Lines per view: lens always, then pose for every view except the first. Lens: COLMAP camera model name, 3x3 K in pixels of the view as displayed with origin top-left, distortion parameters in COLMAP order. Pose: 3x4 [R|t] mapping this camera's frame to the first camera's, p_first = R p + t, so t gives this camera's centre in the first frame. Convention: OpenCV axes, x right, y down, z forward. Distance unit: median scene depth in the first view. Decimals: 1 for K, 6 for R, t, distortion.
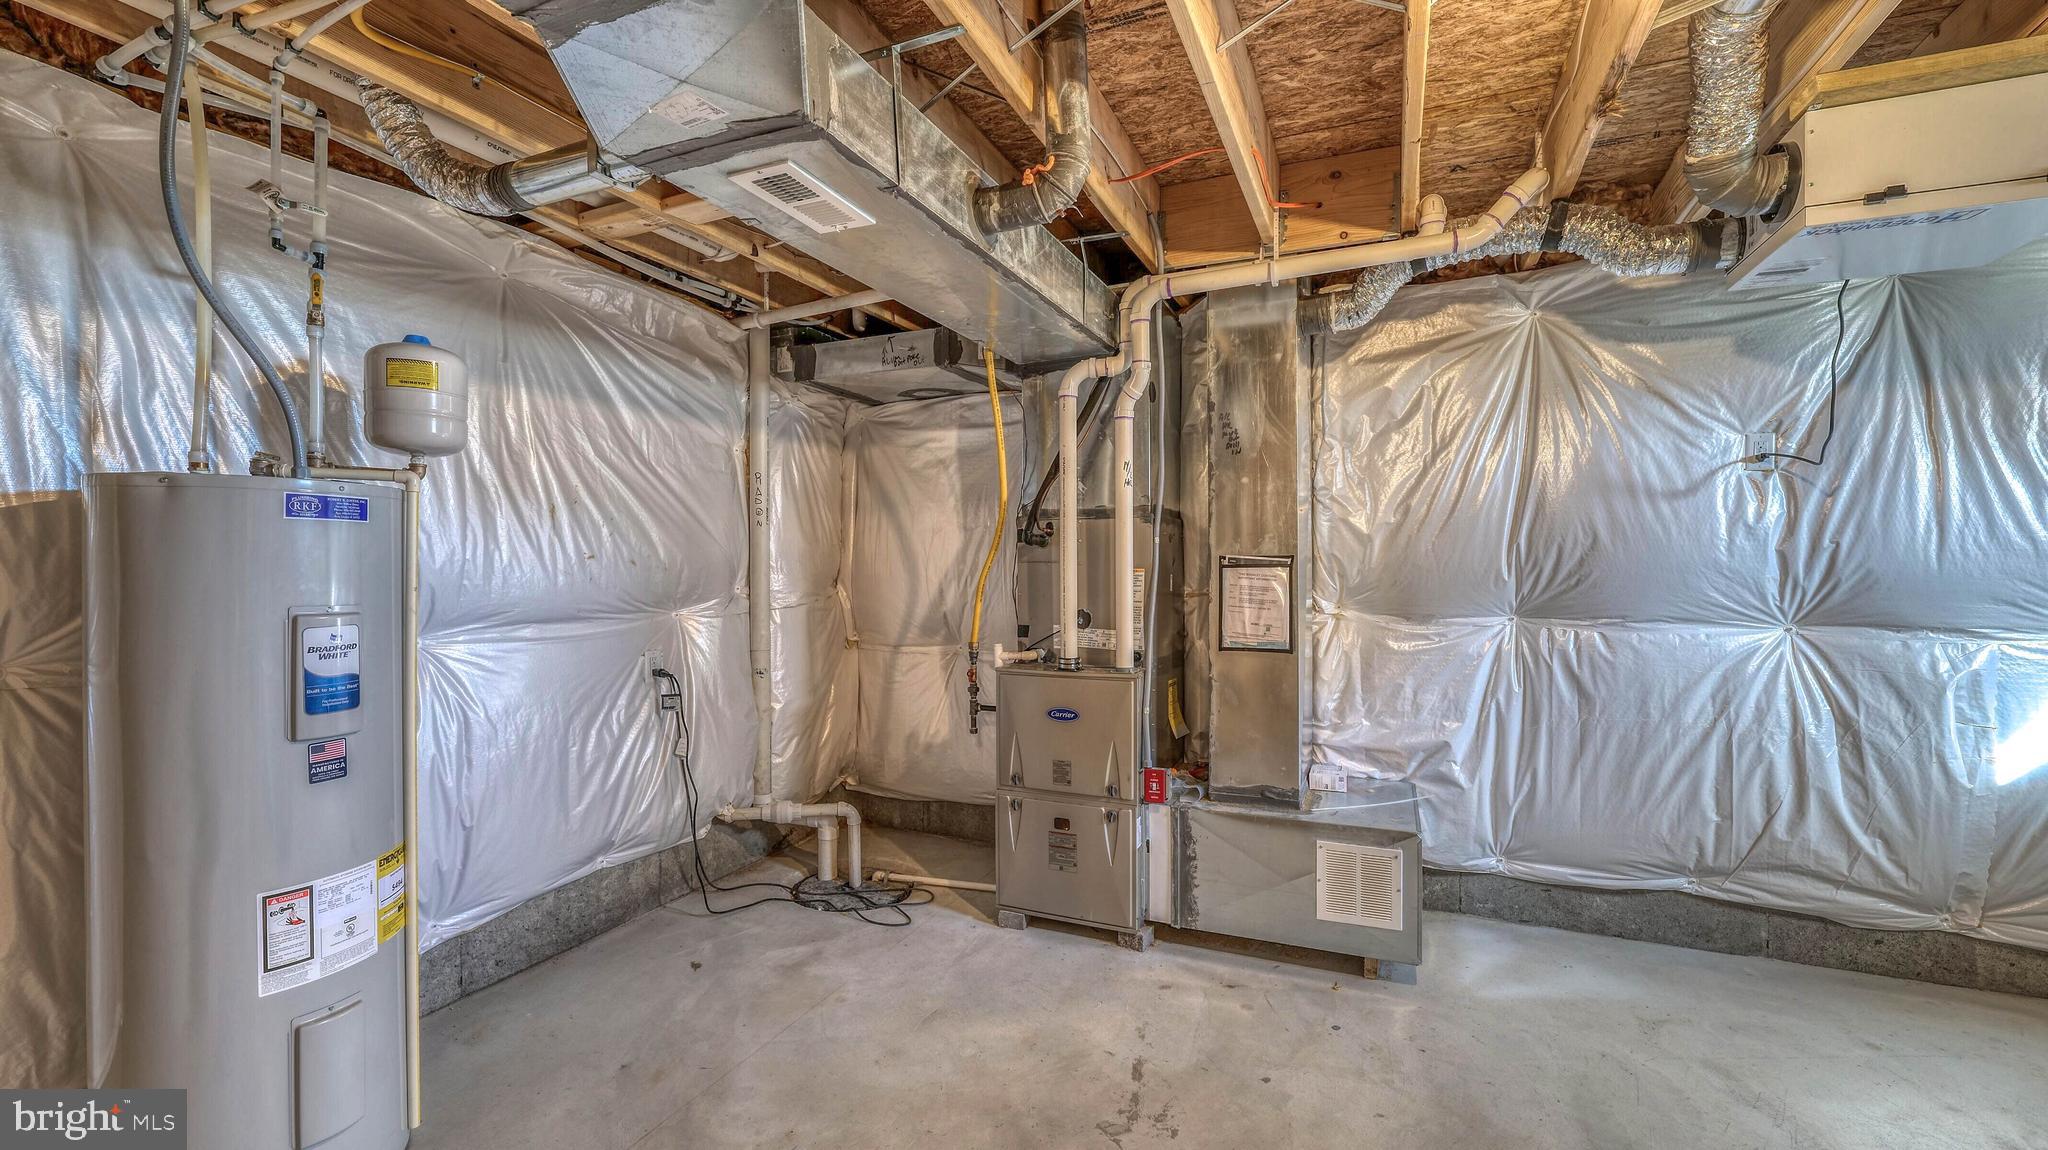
lens RADIAL K [[834.4, 0, 1013.3], [0, 834.4, 571.9], [0, 0, 1]] dist [-0.013197, 0.000162]
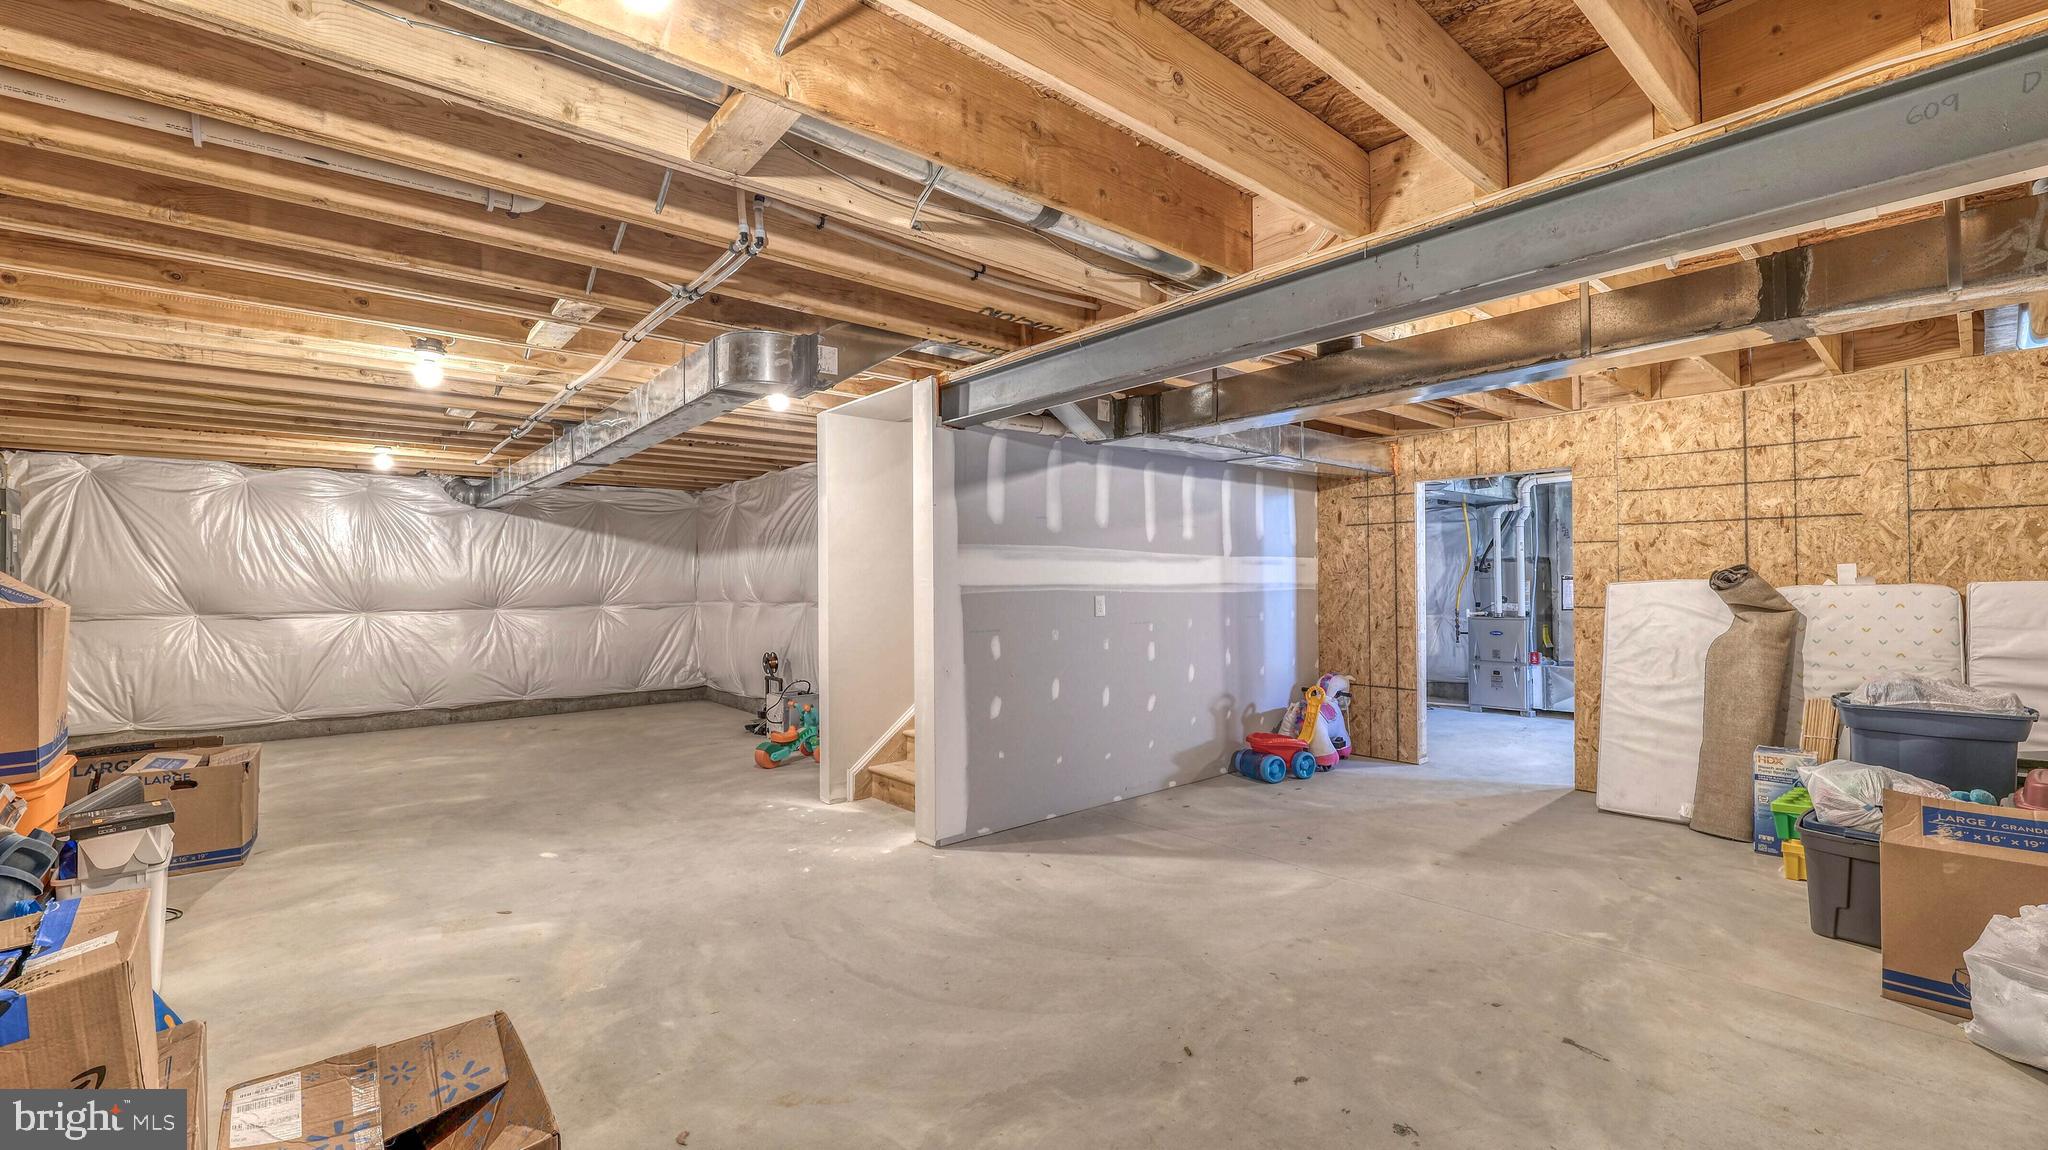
lens RADIAL K [[834.4, 0, 1013.3], [0, 834.4, 571.9], [0, 0, 1]] dist [-0.013197, 0.000162]
pose [[0.906773, -0.010695, -0.421483, -0.224273], [0.000559, 0.999708, -0.024164, 0.032346], [0.421618, 0.021676, 0.906514, -2.124749]]
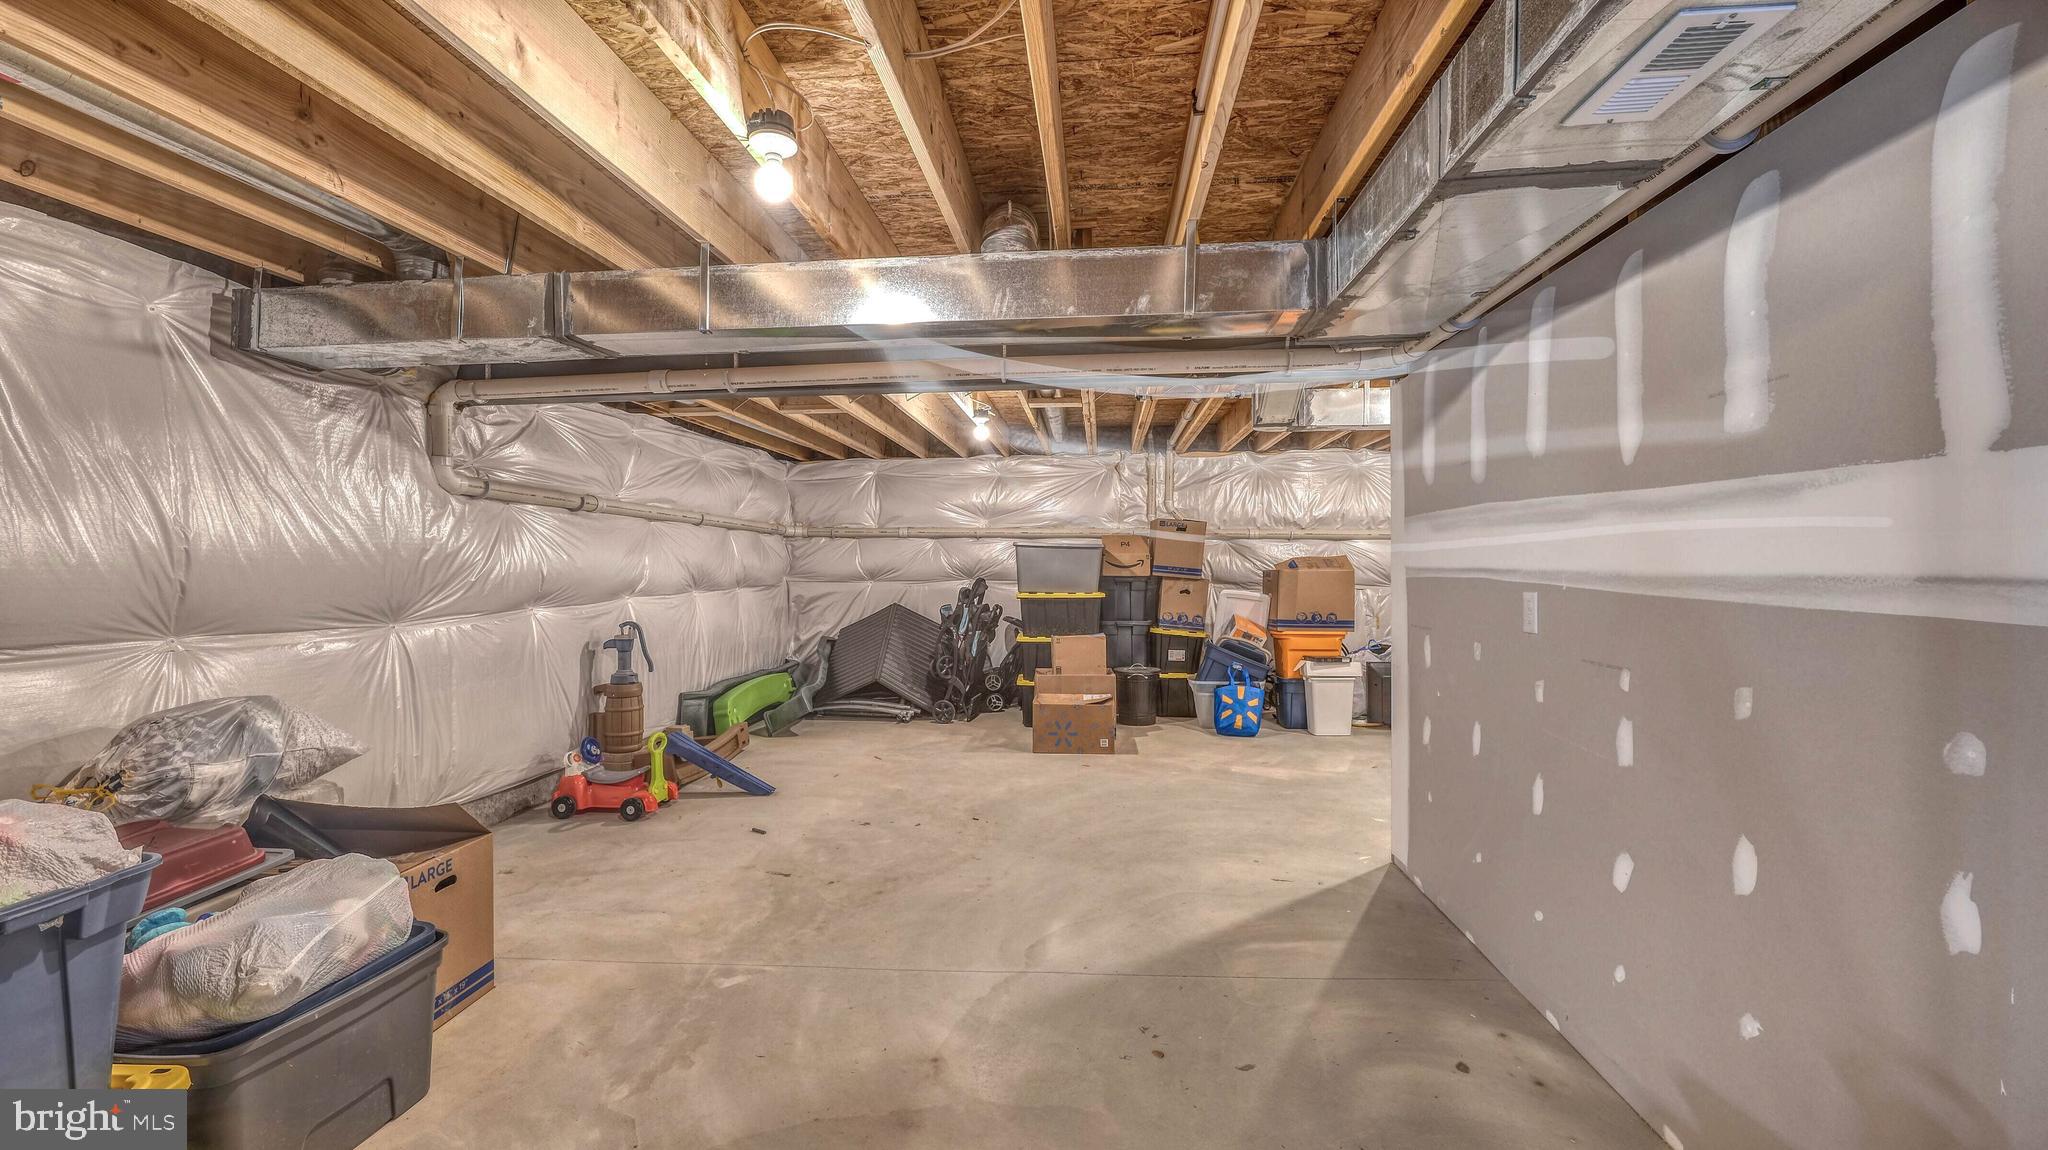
lens RADIAL K [[834.4, 0, 1013.3], [0, 834.4, 571.9], [0, 0, 1]] dist [-0.013197, 0.000162]
pose [[-0.946124, 0.010045, -0.323649, 0.254440], [0.002469, 0.999713, 0.023808, -0.042153], [0.323795, 0.021726, -0.945878, 2.627048]]
